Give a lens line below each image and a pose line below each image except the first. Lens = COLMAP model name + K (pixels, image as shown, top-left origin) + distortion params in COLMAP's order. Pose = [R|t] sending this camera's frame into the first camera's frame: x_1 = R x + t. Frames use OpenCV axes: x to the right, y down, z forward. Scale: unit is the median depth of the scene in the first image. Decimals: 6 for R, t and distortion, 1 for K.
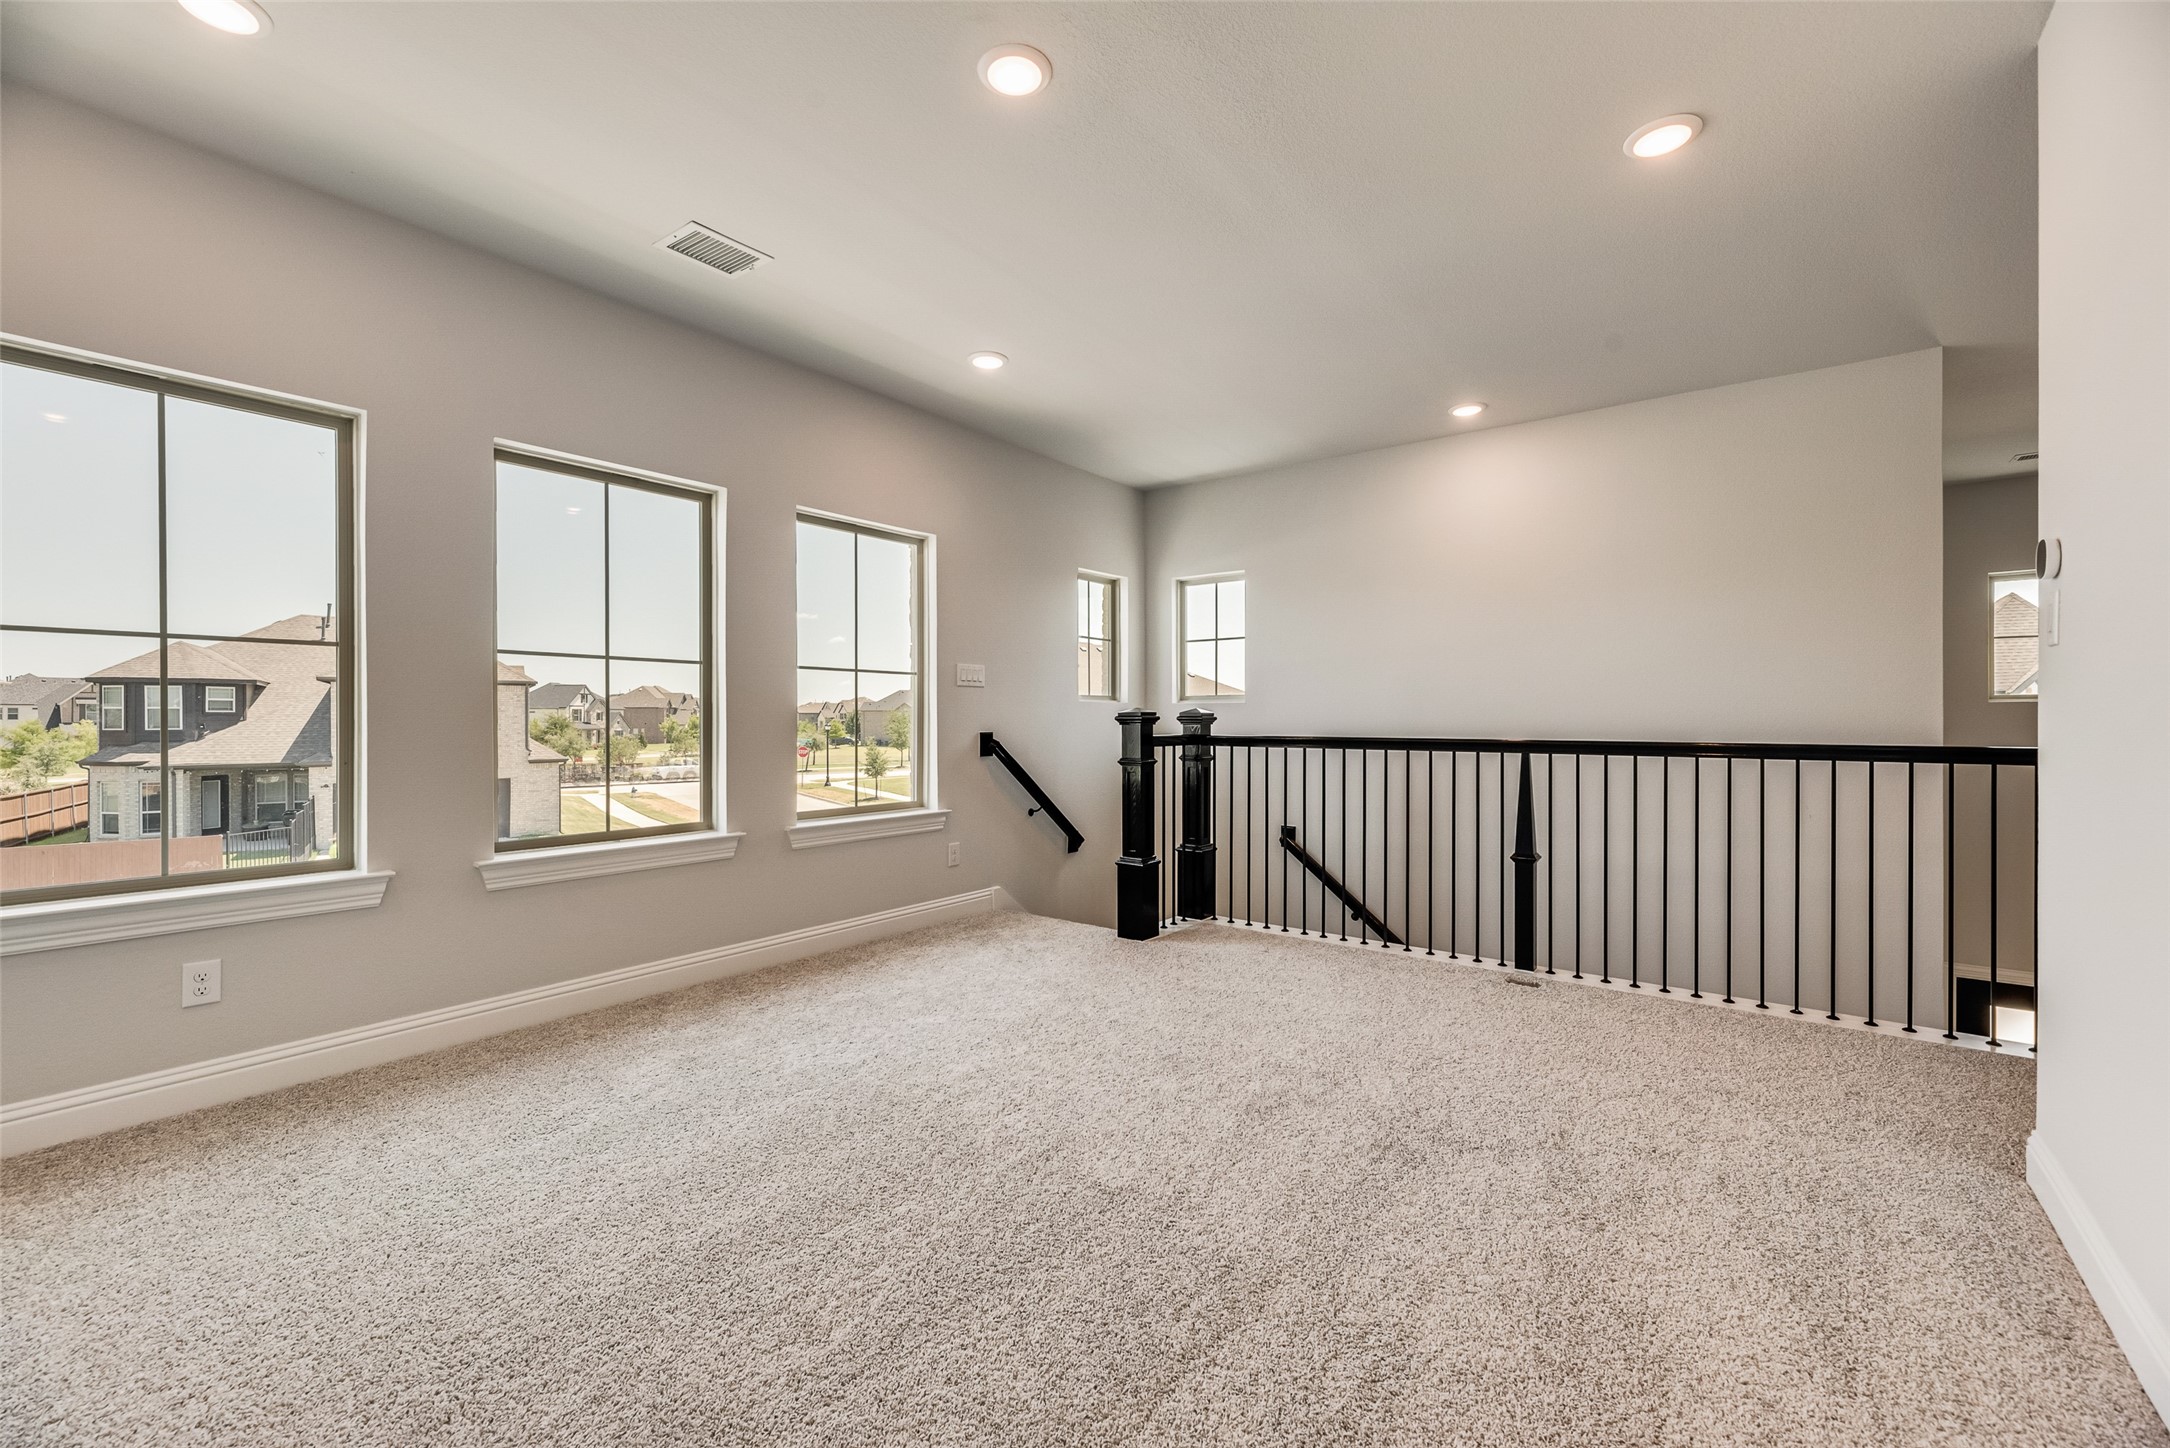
lens RADIAL K [[890.1, 0, 1088.8], [0, 890.1, 722.3], [0, 0, 1]] dist [0.000016, -0.000216]
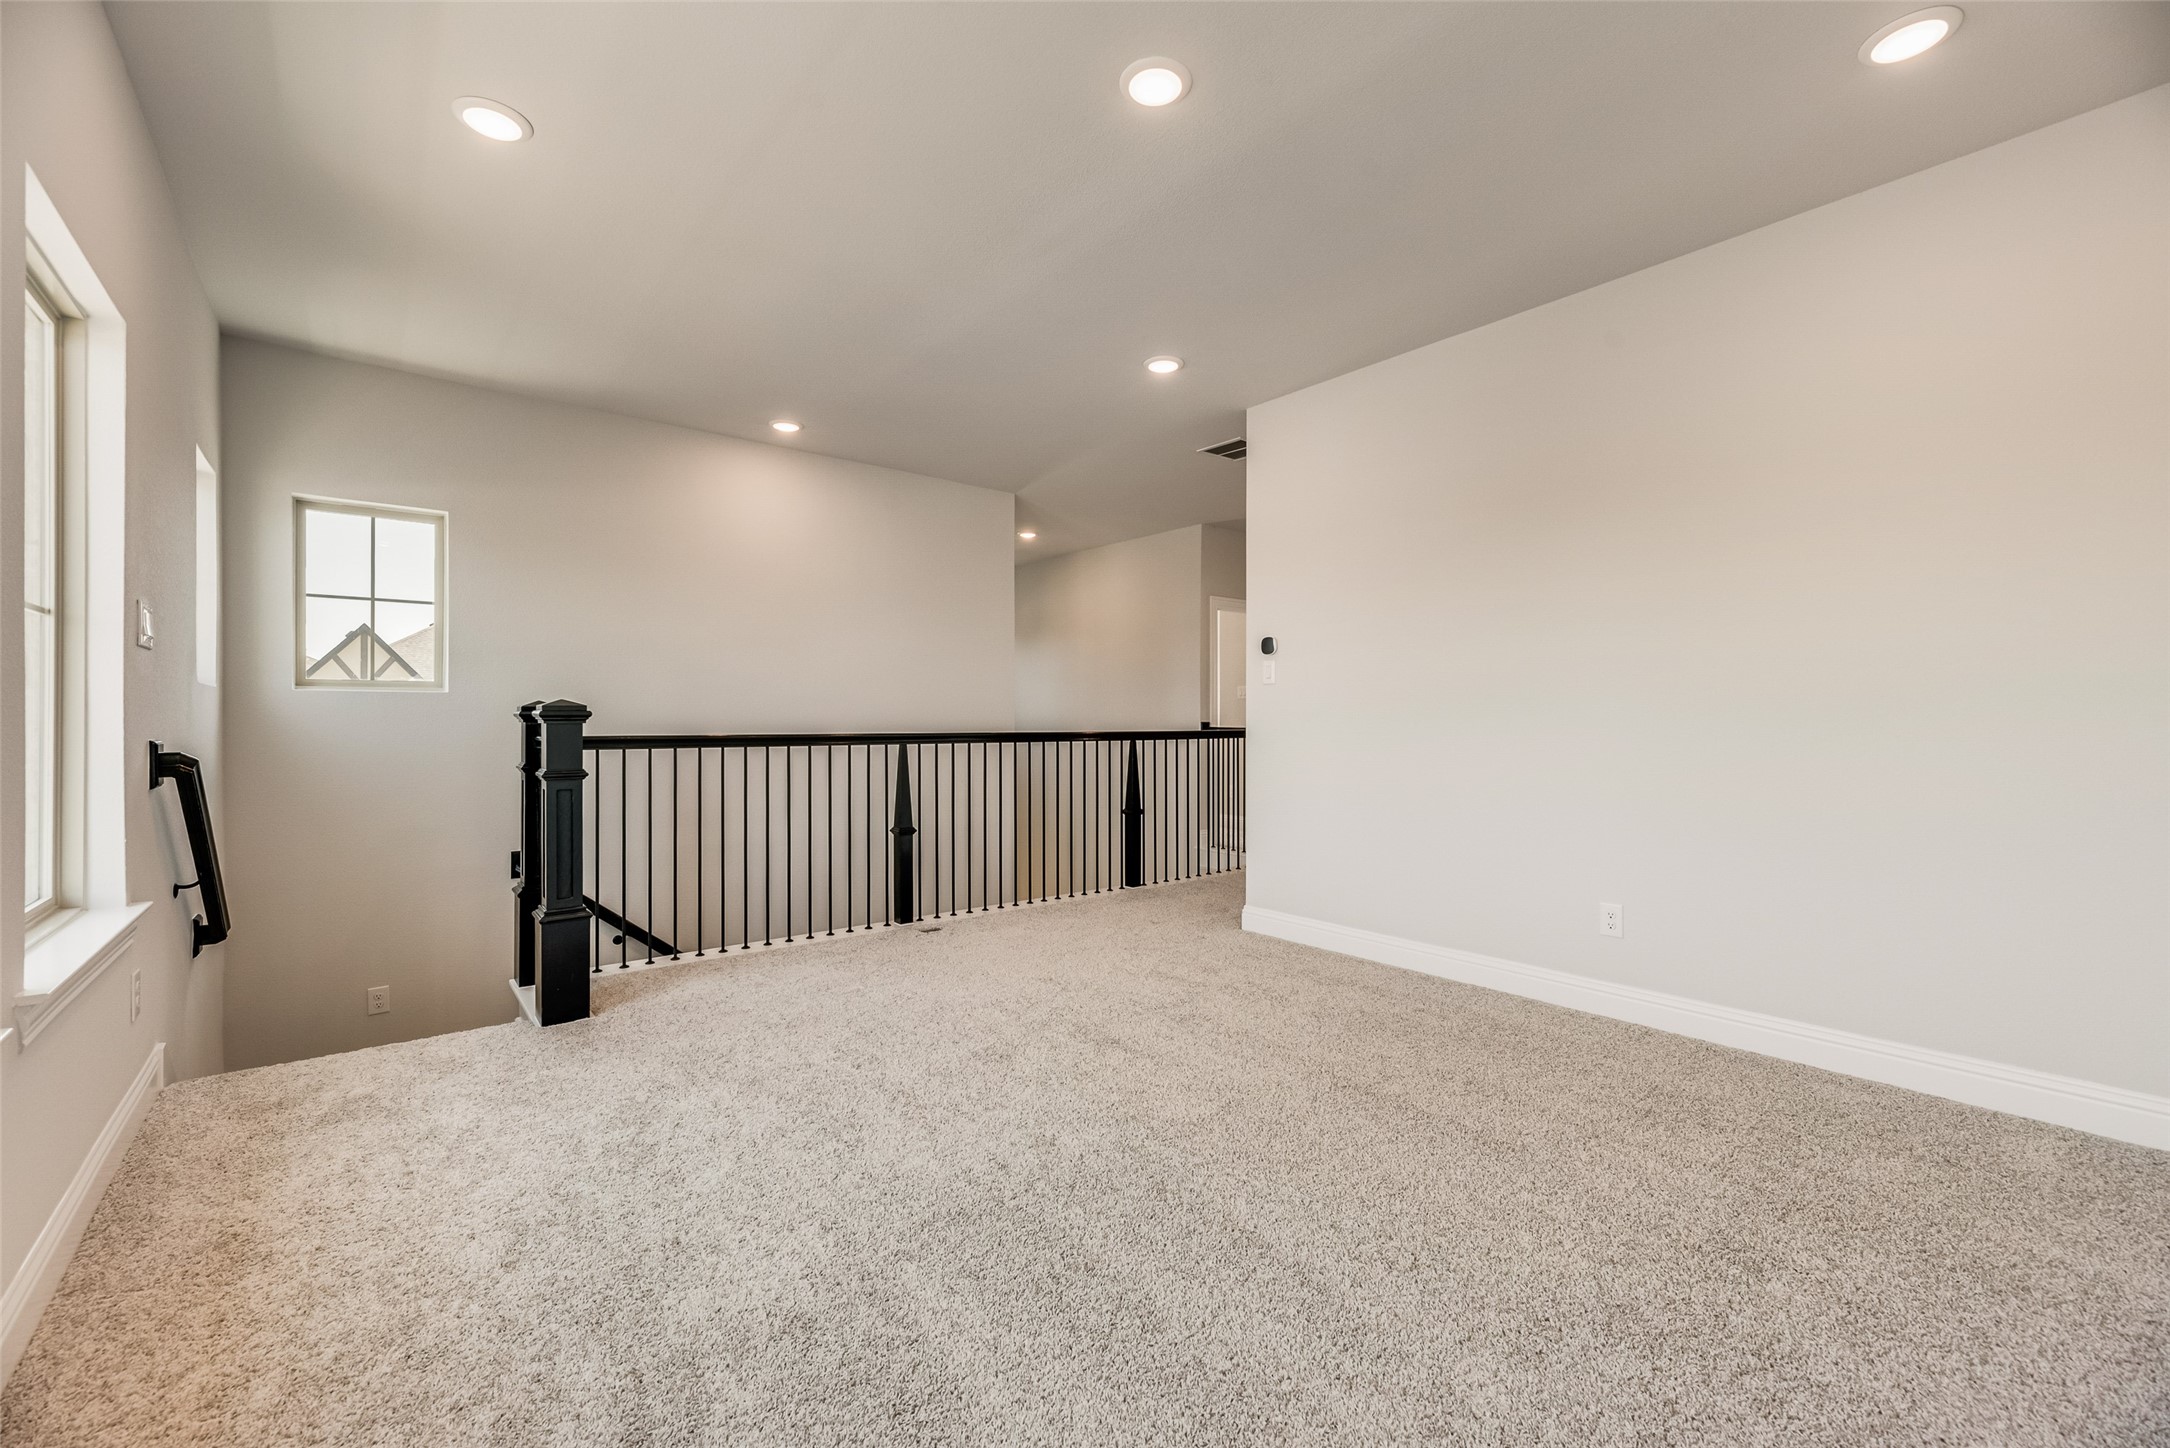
lens RADIAL K [[890.1, 0, 1088.4], [0, 890.1, 728.2], [0, 0, 1]] dist [0.000016, -0.000216]
pose [[0.237995, -0.015354, 0.971145, -0.599757], [0.002086, 0.999881, 0.015298, -0.004400], [-0.971264, -0.001615, 0.237999, 0.457879]]
